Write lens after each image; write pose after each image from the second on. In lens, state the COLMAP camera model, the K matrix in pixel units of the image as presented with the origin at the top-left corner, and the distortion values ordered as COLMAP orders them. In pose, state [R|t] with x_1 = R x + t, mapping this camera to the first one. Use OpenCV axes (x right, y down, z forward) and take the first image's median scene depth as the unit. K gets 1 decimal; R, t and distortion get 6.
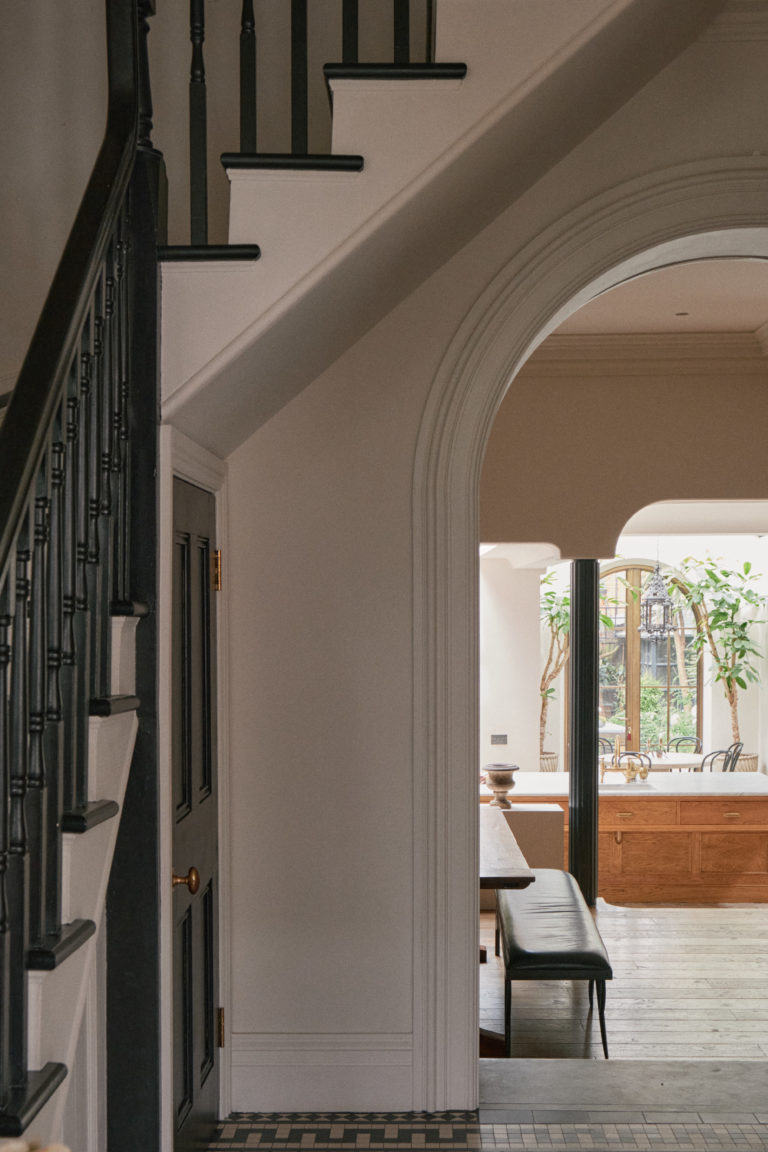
lens RADIAL K [[1495.0, 0, 385.3], [0, 1495.0, 623.1], [0, 0, 1]] dist [-0.020109, -0.018186]
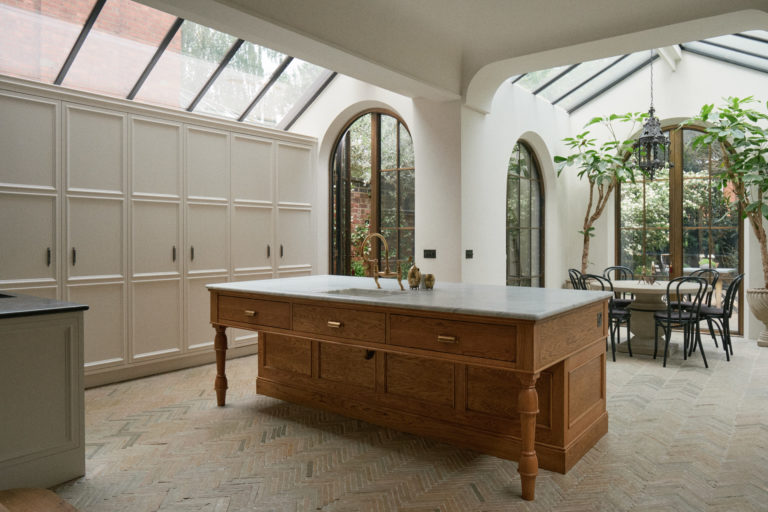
lens RADIAL K [[558.2, 0, 385.8], [0, 558.2, 238.4], [0, 0, 1]] dist [-0.008509, -0.008292]
pose [[0.807846, 0.002517, -0.589388, 0.322762], [-0.006254, 0.999971, -0.004301, 0.073026], [0.589360, 0.007161, 0.807839, 0.683286]]
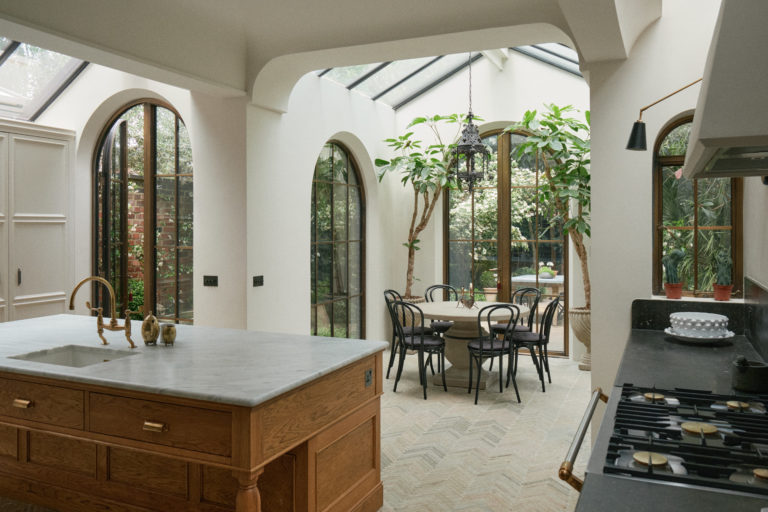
lens RADIAL K [[636.2, 0, 383.8], [0, 636.2, 220.2], [0, 0, 1]] dist [-0.011972, -0.006799]
pose [[0.922077, -0.000323, -0.387007, 0.355725], [-0.007149, 0.999815, -0.017869, 0.049553], [0.386941, 0.019244, 0.921904, 0.723573]]
